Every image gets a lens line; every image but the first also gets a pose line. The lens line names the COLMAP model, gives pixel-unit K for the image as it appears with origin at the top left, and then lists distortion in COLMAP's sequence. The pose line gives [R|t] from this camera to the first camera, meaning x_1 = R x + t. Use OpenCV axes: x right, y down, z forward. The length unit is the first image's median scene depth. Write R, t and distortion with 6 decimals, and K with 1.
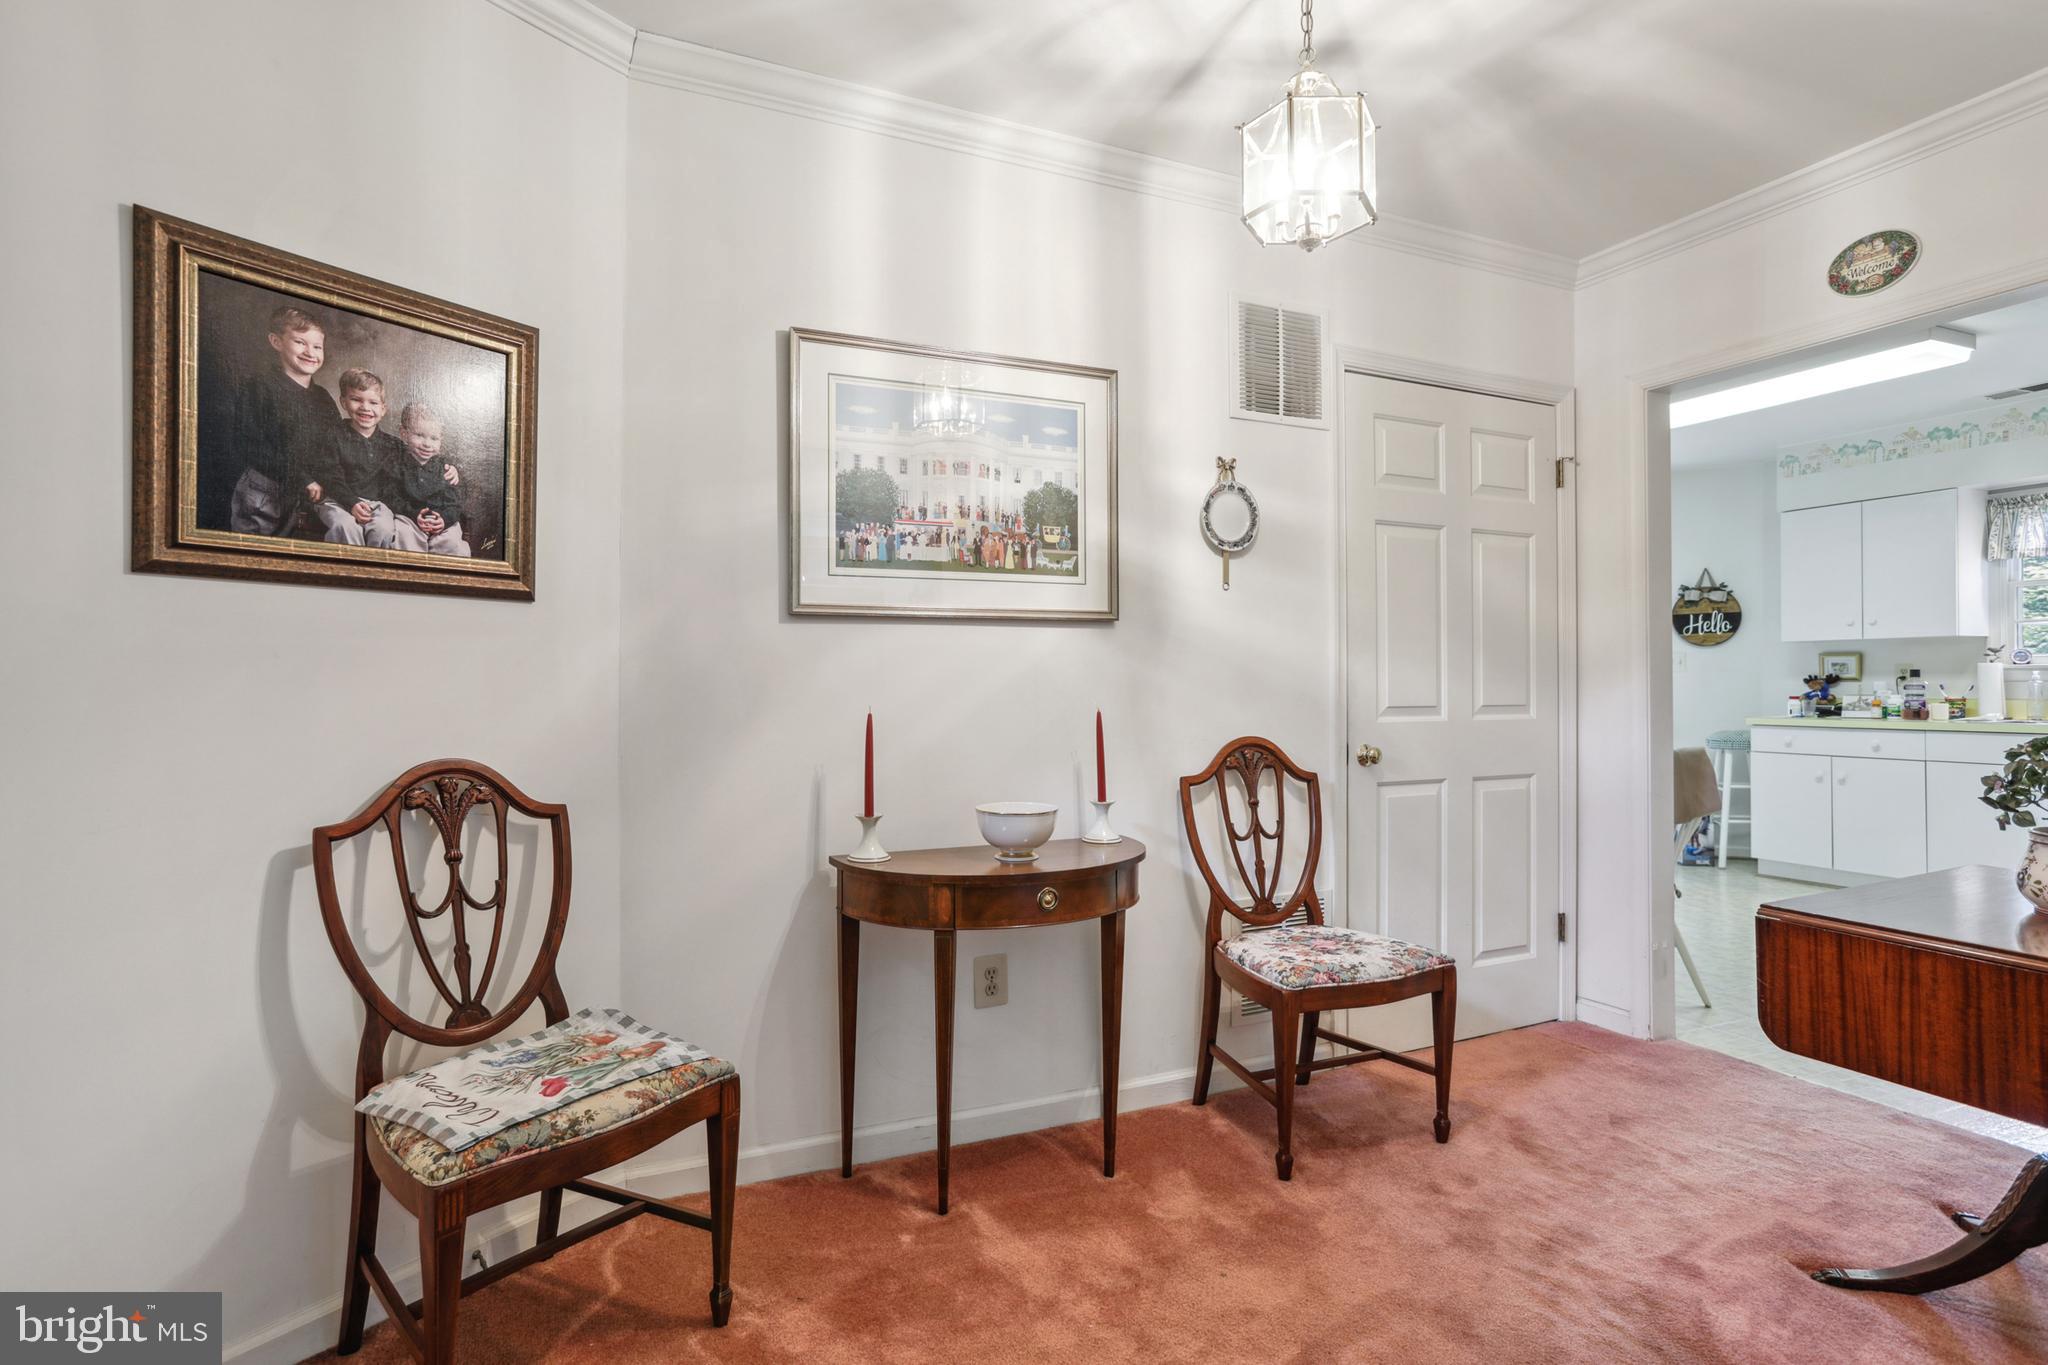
lens RADIAL K [[1050.0, 0, 1034.2], [0, 1050.0, 680.2], [0, 0, 1]] dist [0.017051, 0.004310]
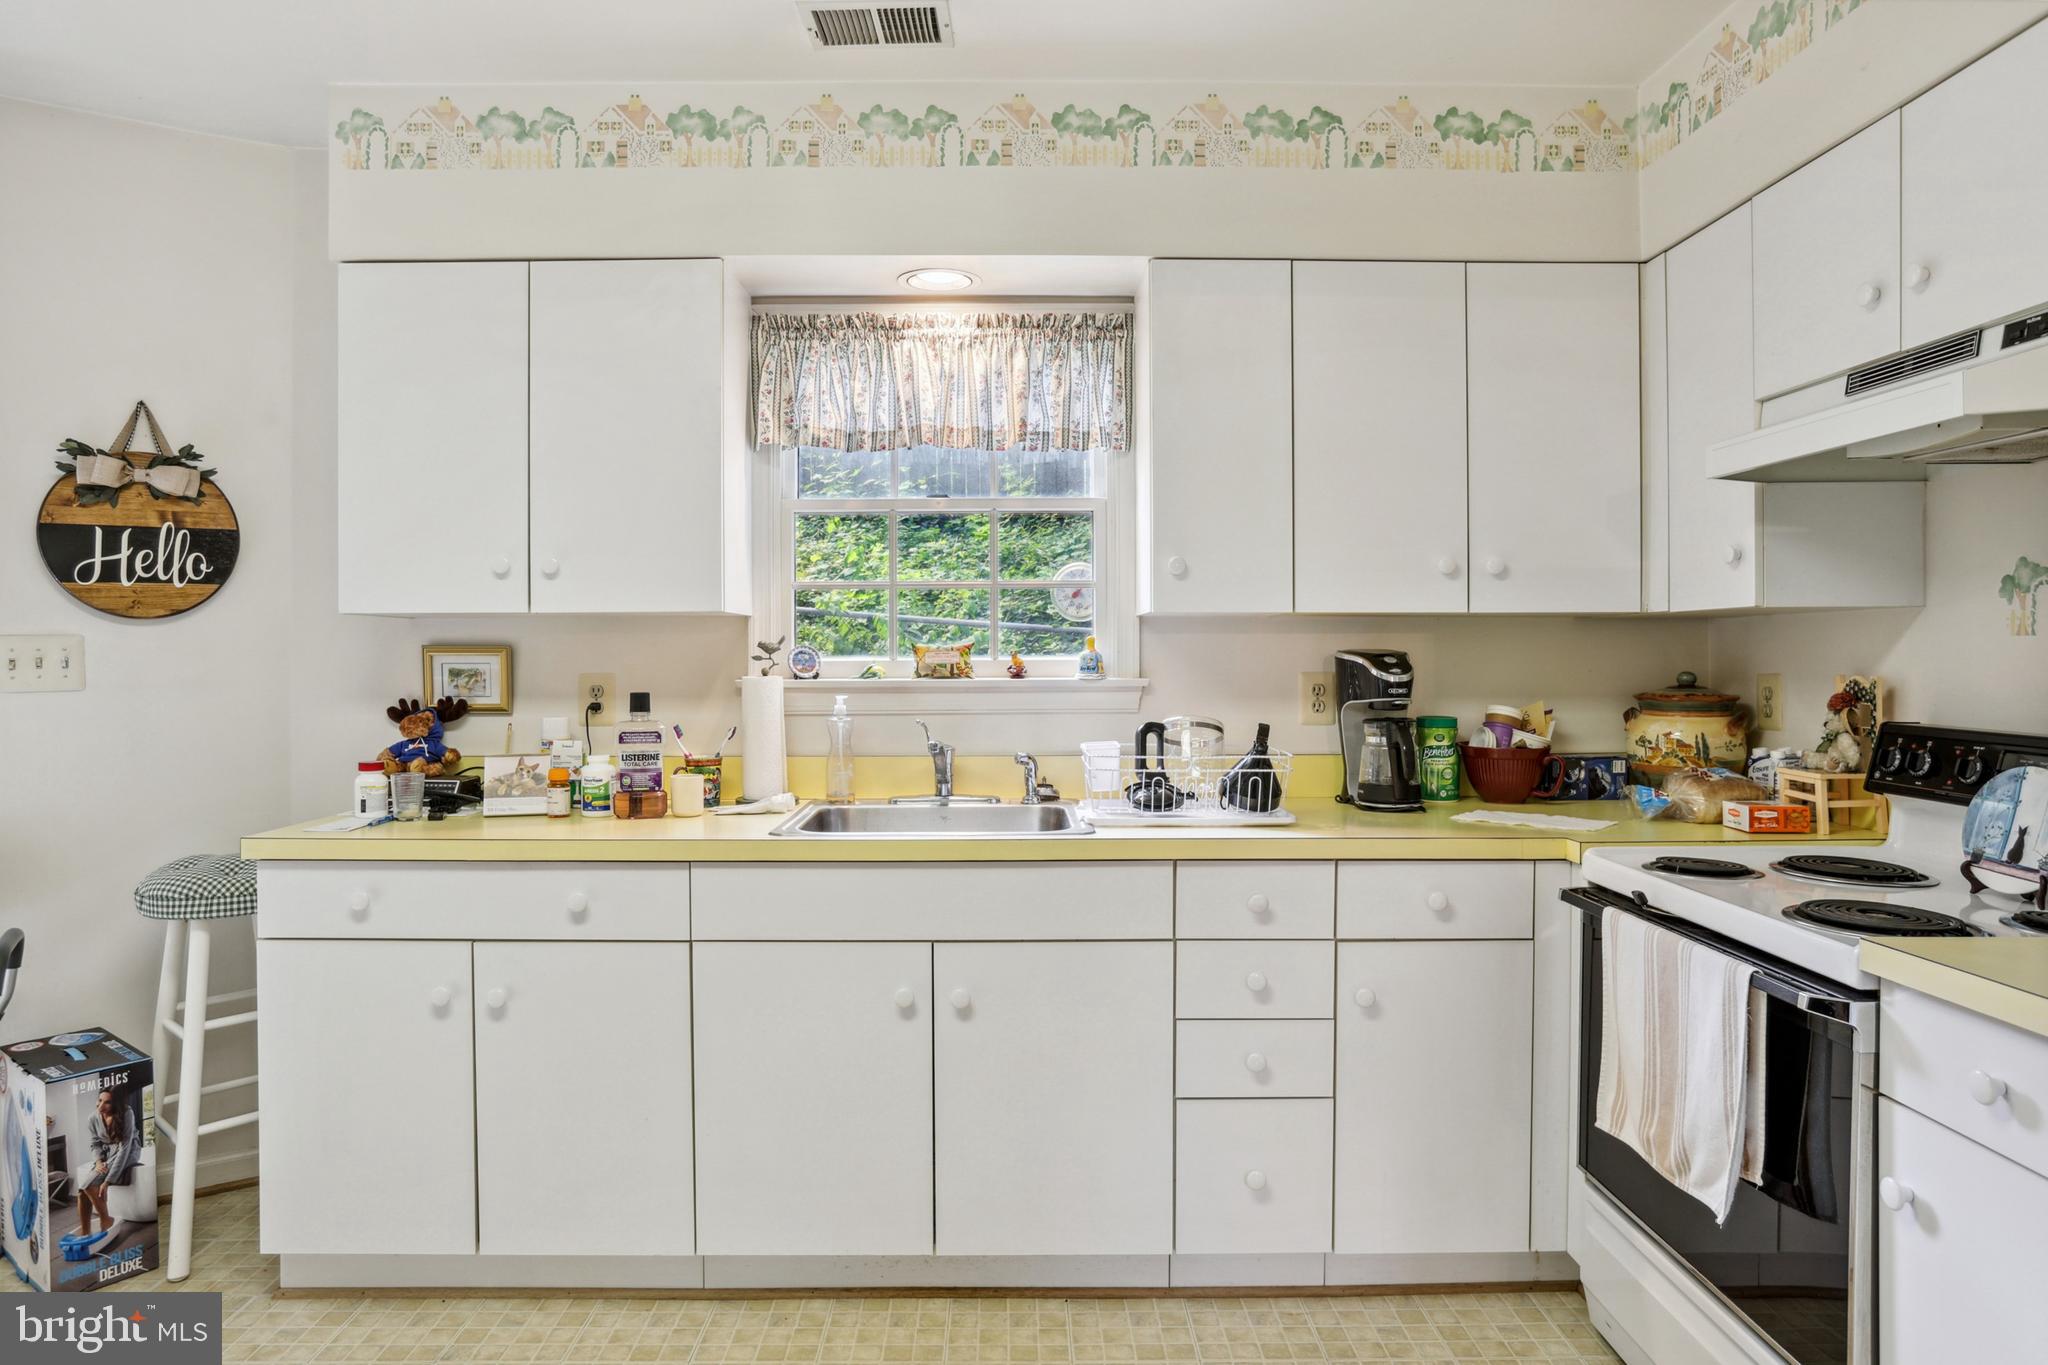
lens RADIAL K [[1334.9, 0, 1071.9], [0, 1334.9, 642.3], [0, 0, 1]] dist [-0.011492, 0.008529]
pose [[0.423156, 0.009415, 0.906008, 0.396606], [0.001319, 0.999939, -0.011007, -0.021115], [-0.906056, 0.005852, 0.423118, 0.577590]]
